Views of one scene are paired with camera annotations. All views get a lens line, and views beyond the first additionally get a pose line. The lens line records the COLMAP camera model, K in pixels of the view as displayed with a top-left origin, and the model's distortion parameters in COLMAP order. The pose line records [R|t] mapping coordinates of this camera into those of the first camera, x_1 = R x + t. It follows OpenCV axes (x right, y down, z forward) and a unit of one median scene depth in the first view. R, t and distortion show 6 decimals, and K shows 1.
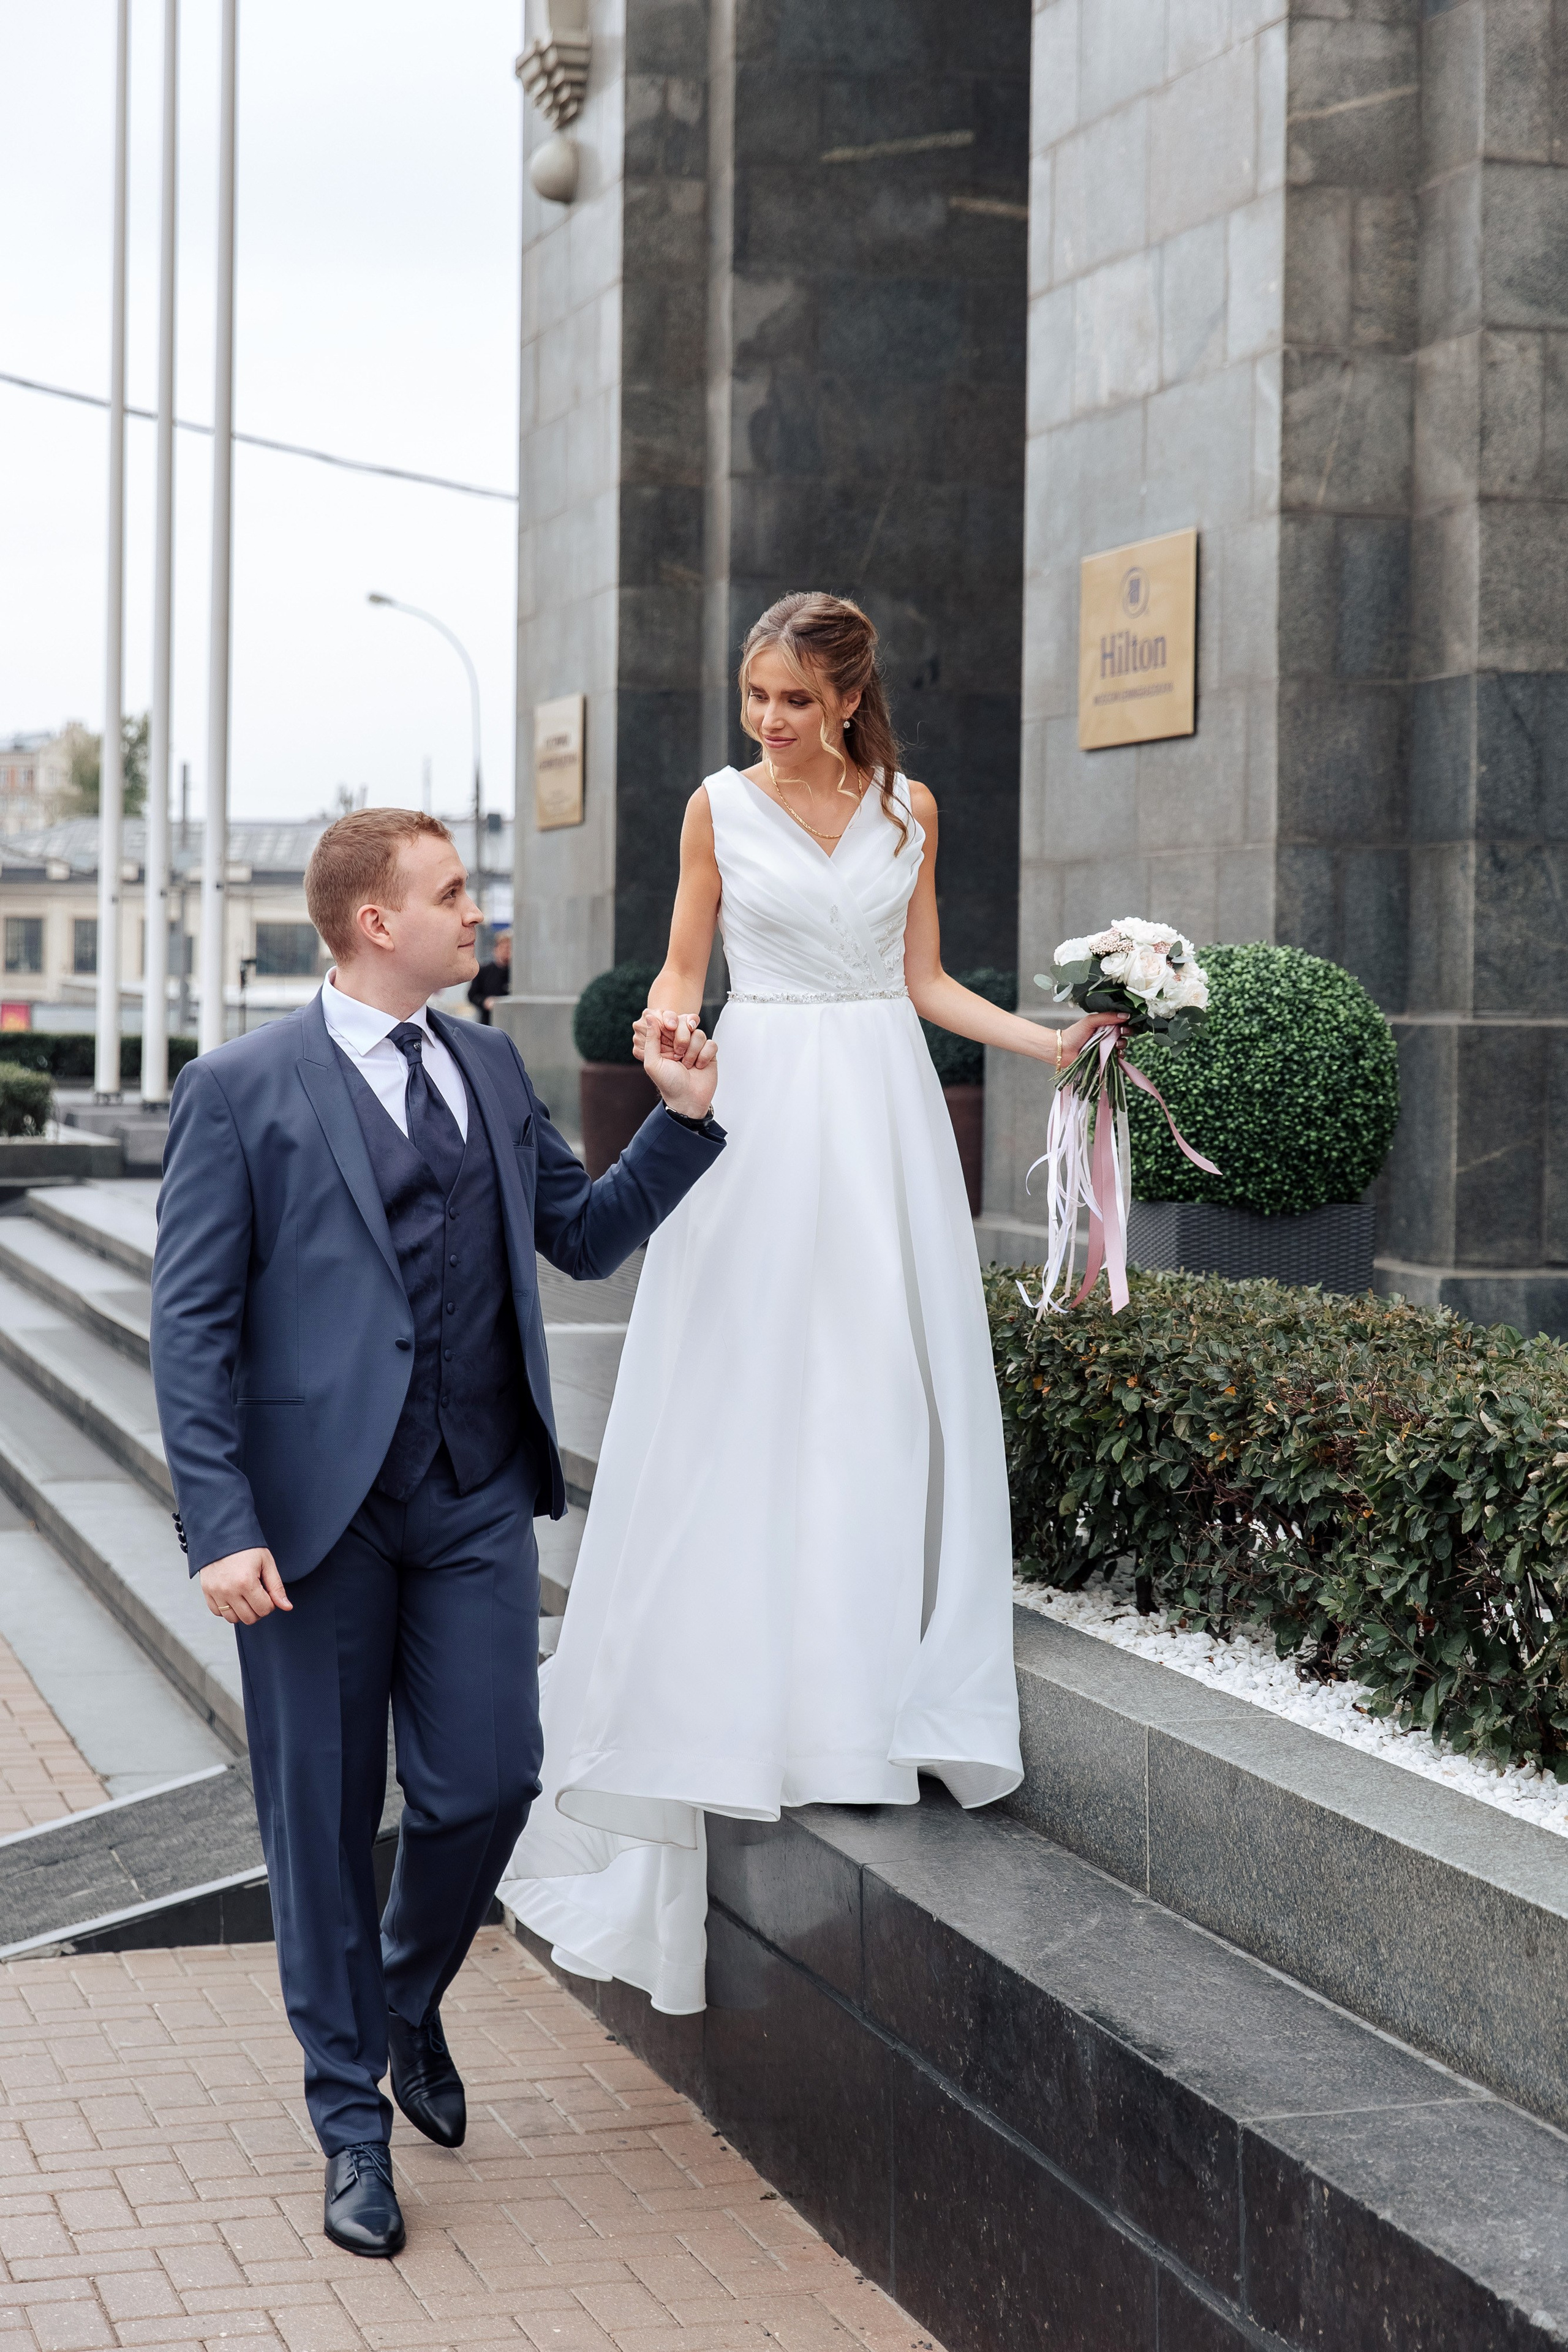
lens RADIAL K [[3998.2, 0, 784.0], [0, 3998.2, 1176.0], [0, 0, 1]] dist [0.012297, 0.116754]
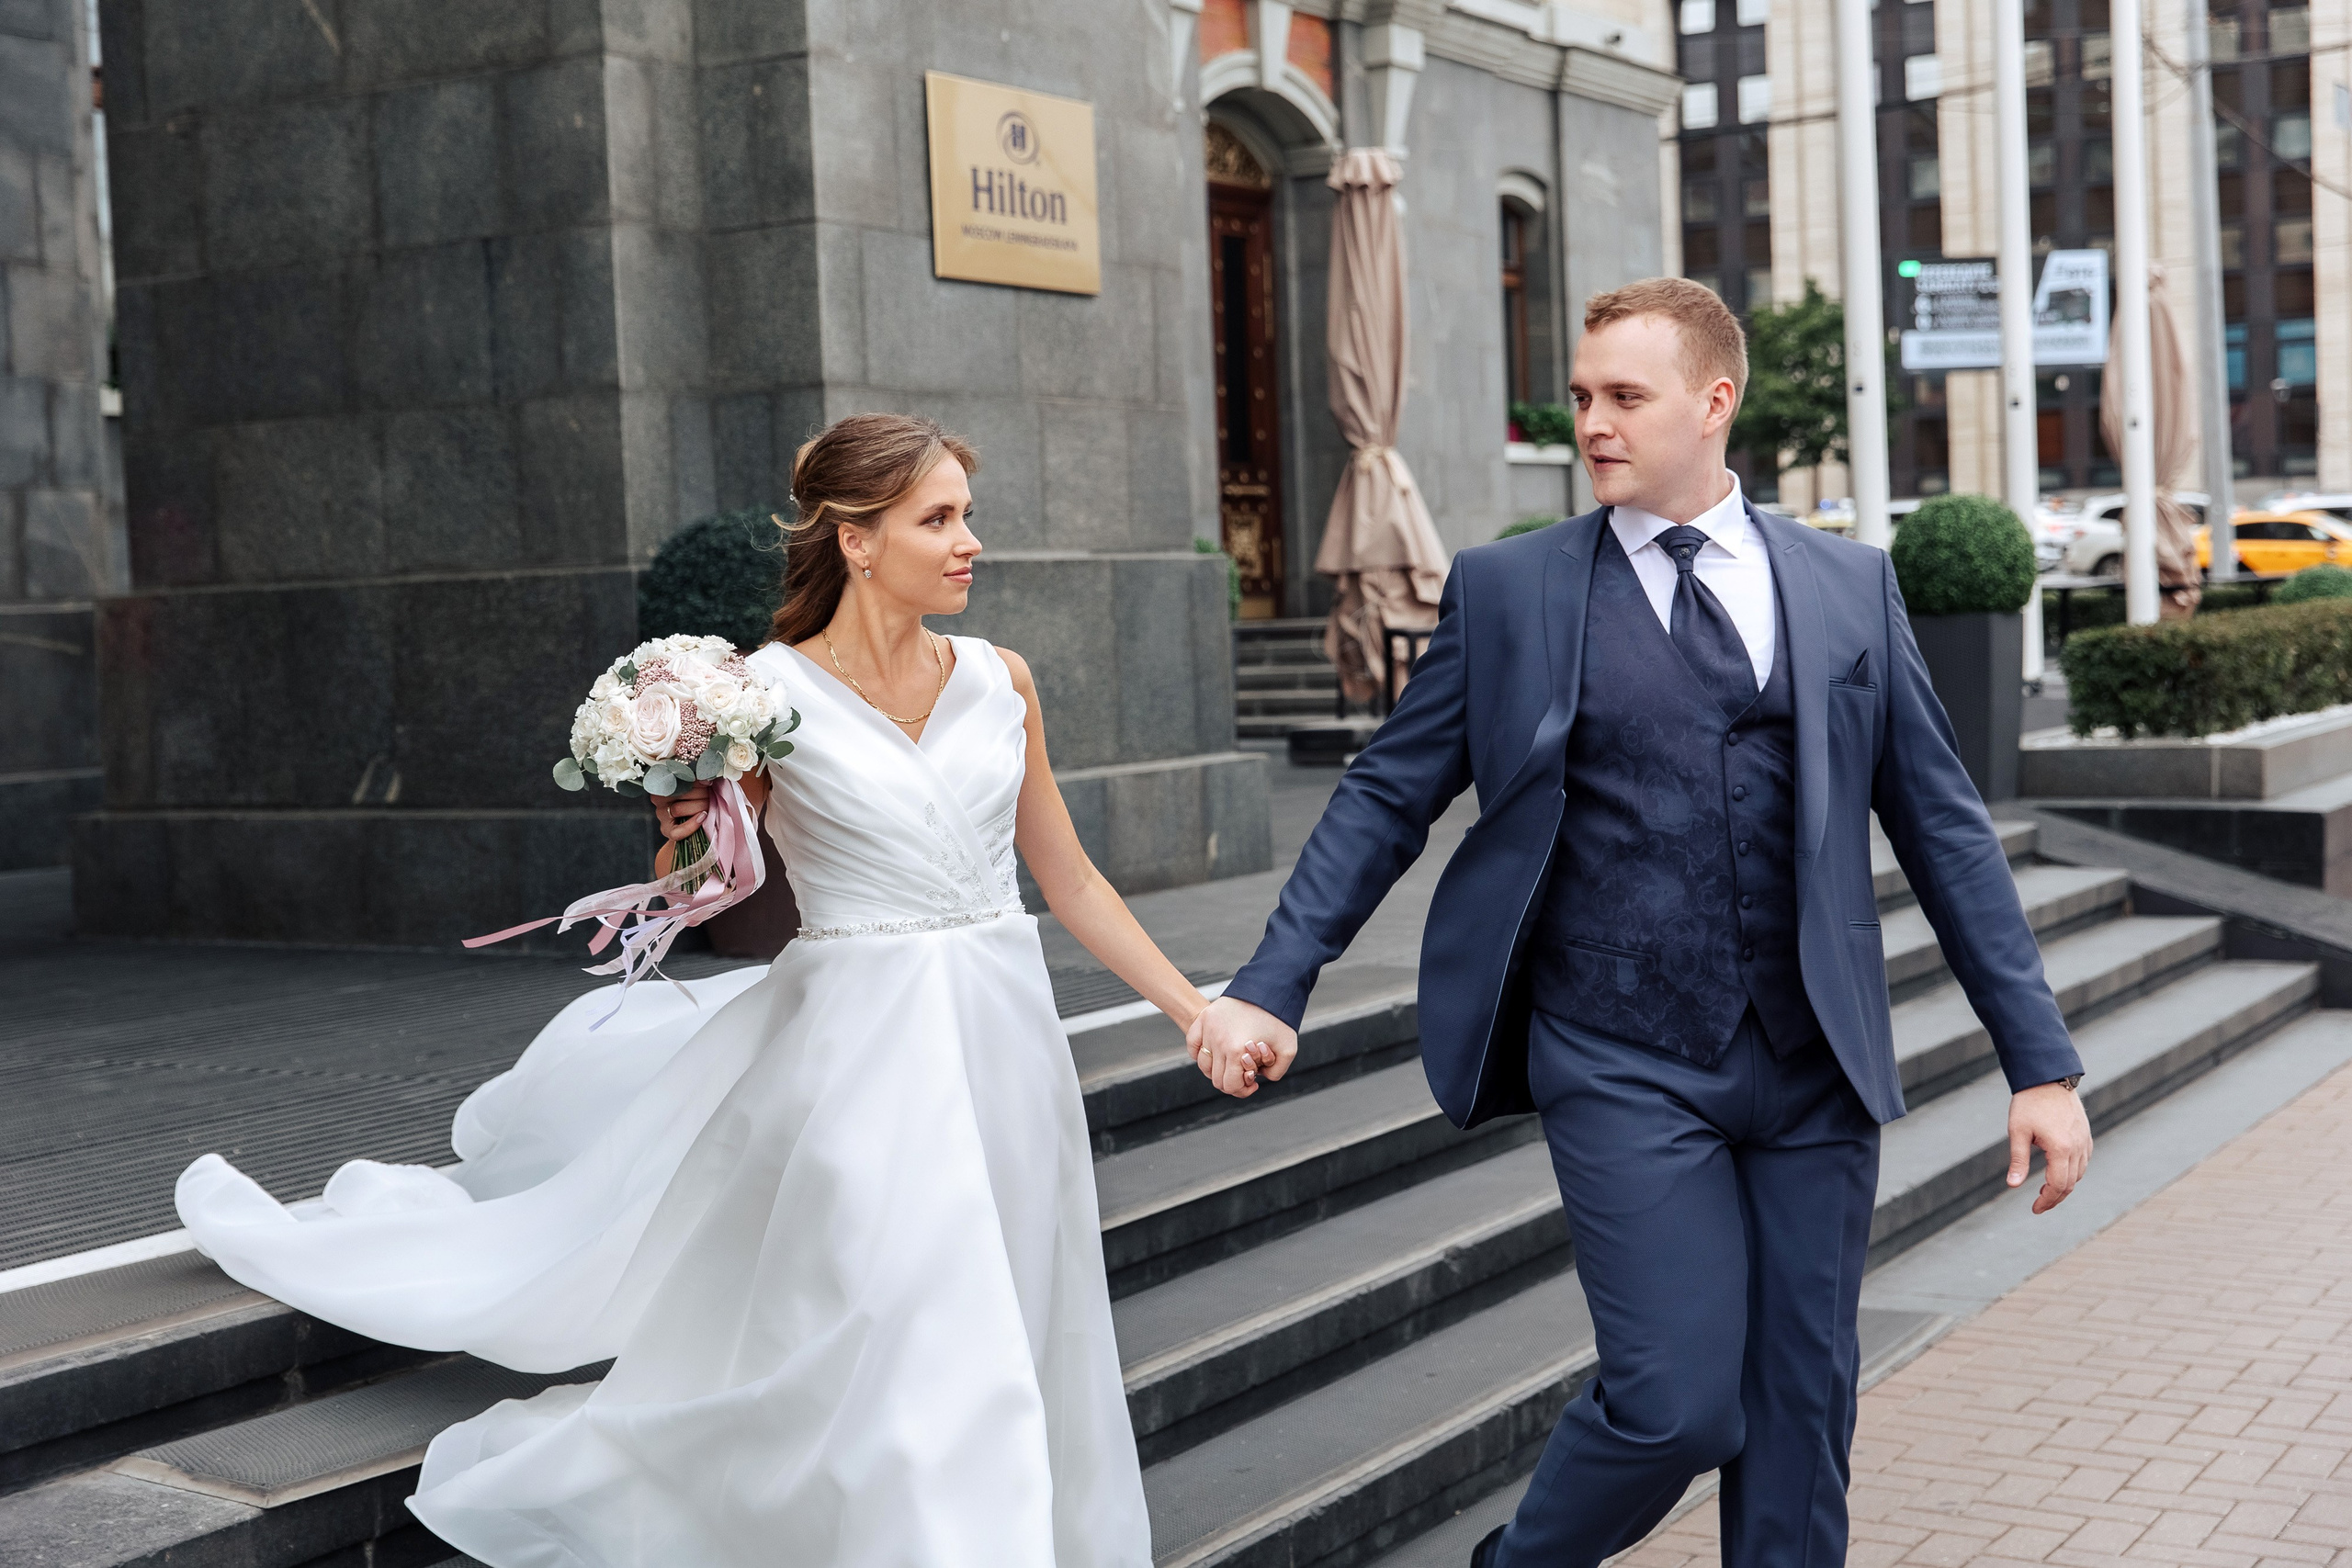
lens RADIAL K [[3392.4, 0, 1176.6], [0, 3392.4, 747.1], [0, 0, 1]] dist [0.021827, -0.003033]
pose [[-0.684666, -0.018997, 0.728609, -0.571960], [0.059602, 0.994853, 0.081946, -0.061077], [-0.726416, 0.099532, -0.680010, 1.582065]]
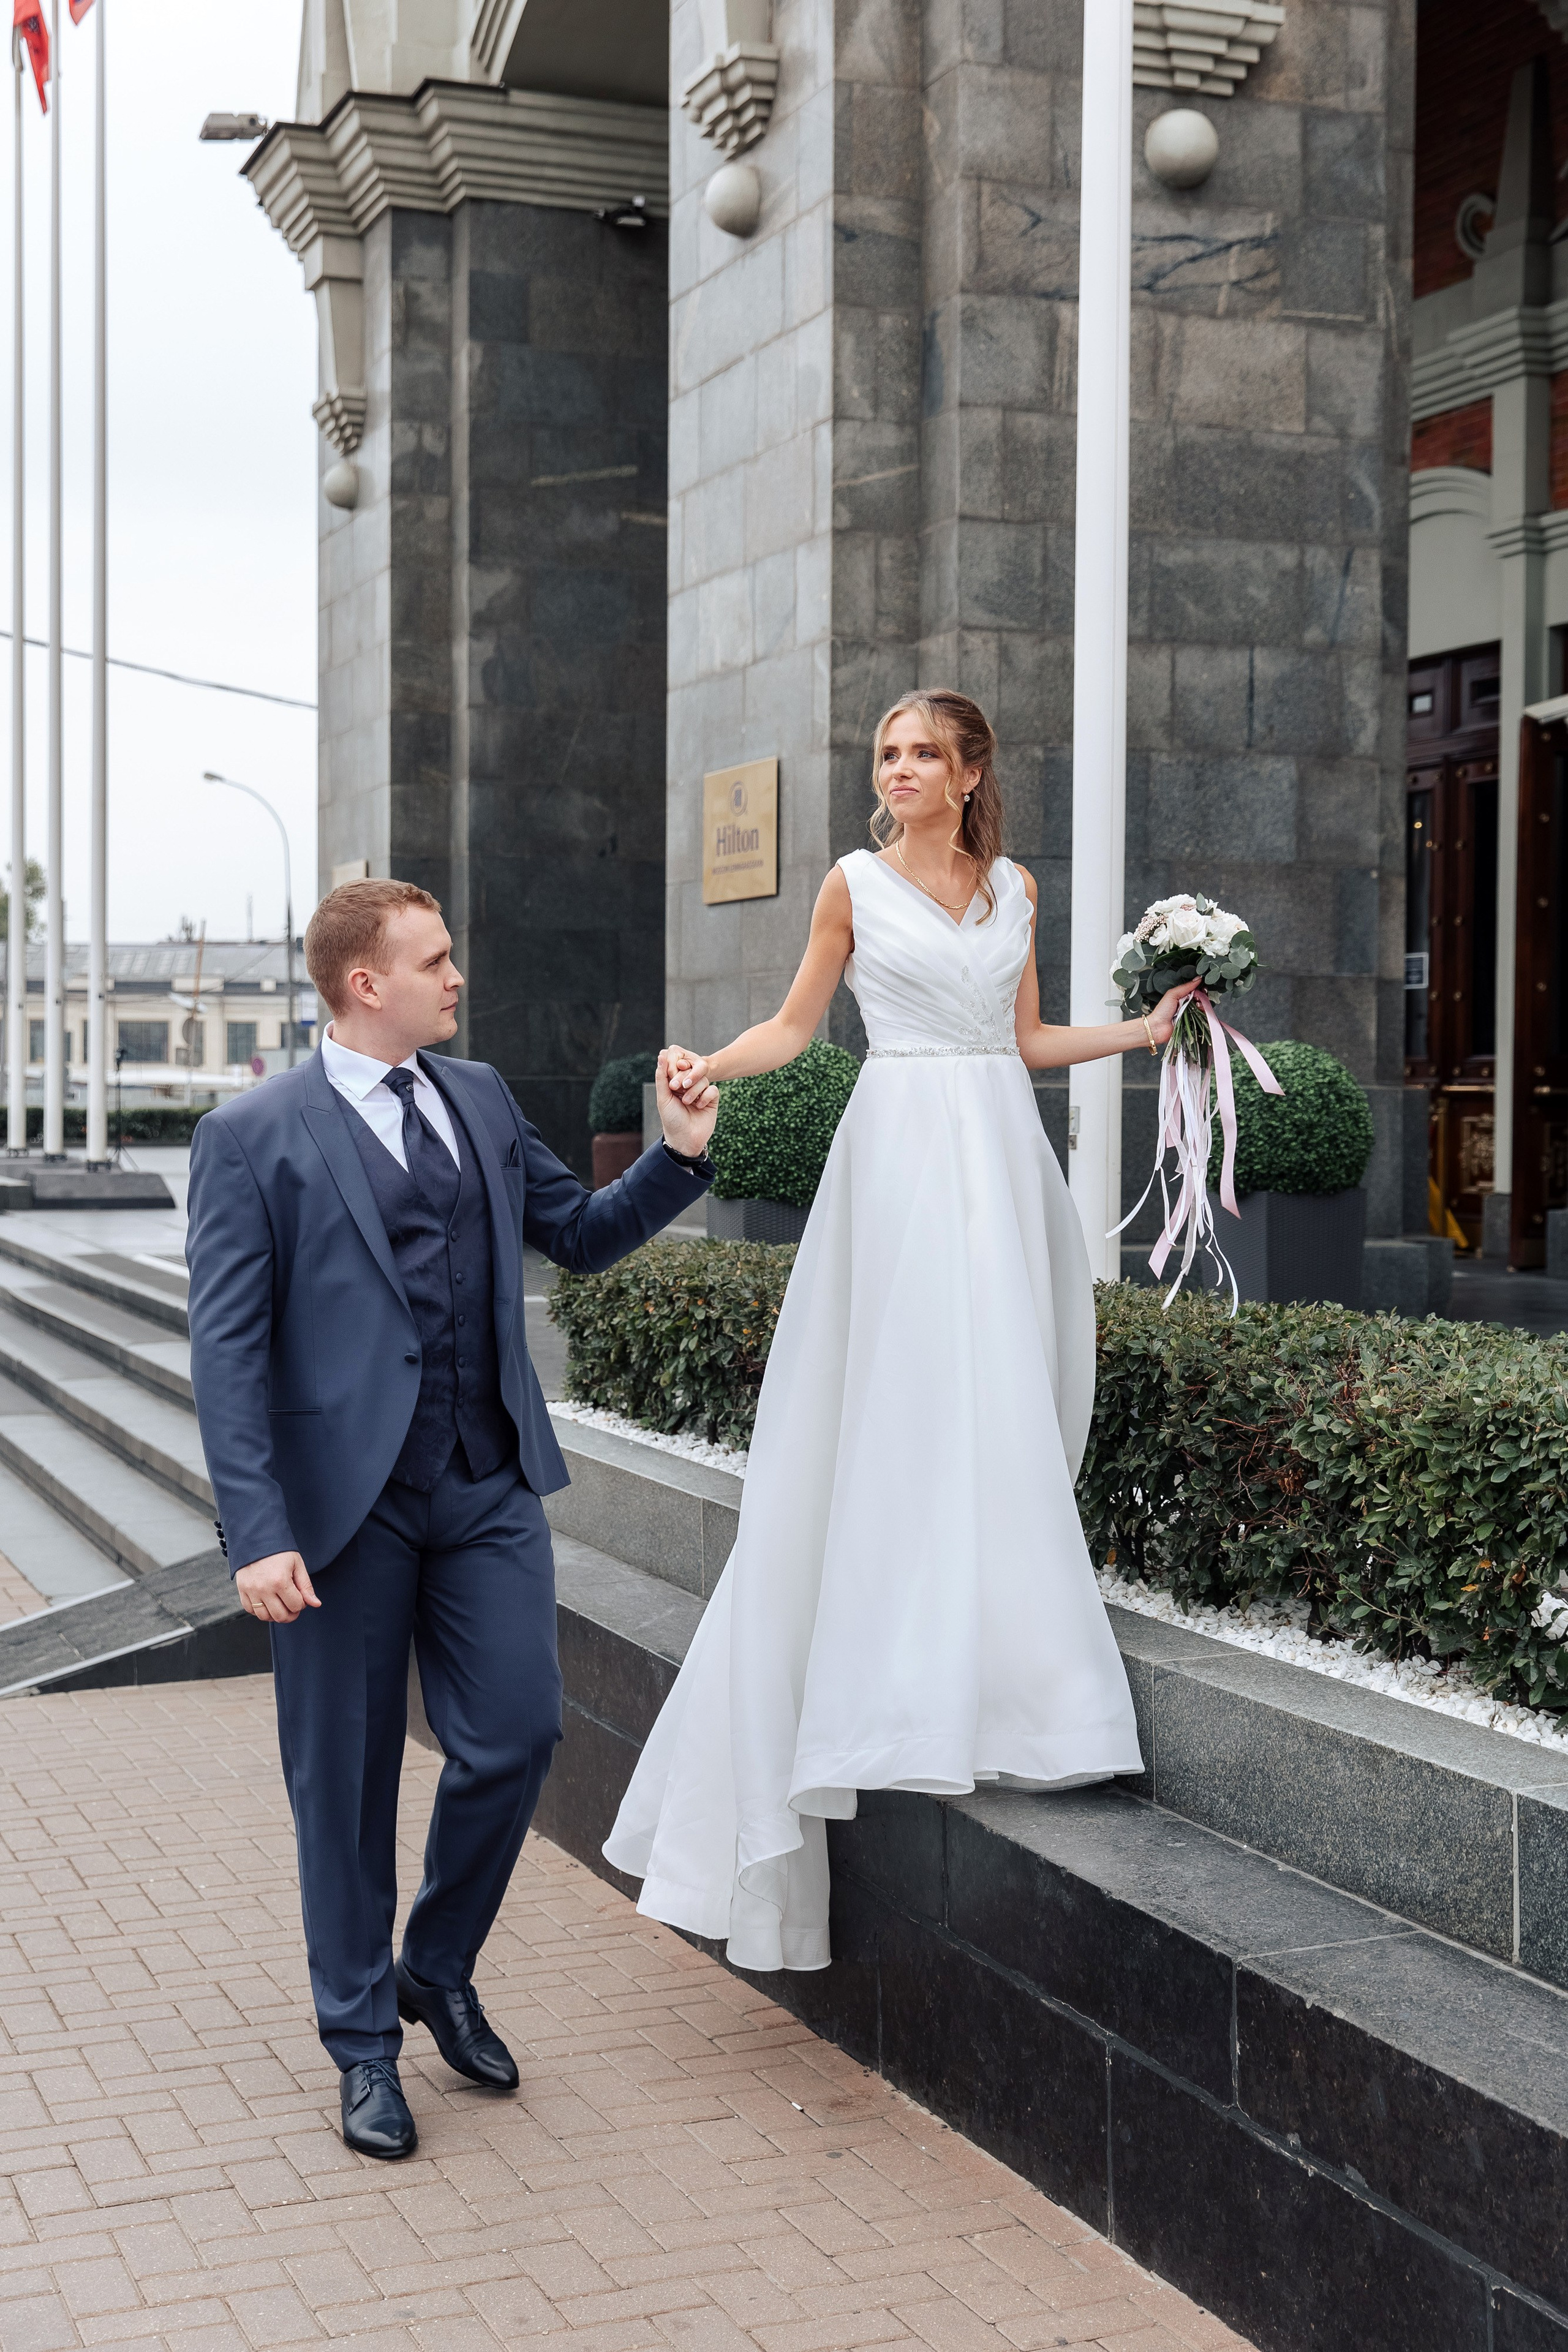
lens RADIAL K [[3017.9, 0, 787.9], [0, 3017.9, 1210.2], [0, 0, 1]] dist [0.017546, 0.006595]
pose [[0.996217, -0.010958, 0.086209, 0.007880], [0.010945, 0.999940, 0.000626, 0.006565], [-0.086211, 0.000320, 0.996277, -0.121358]]
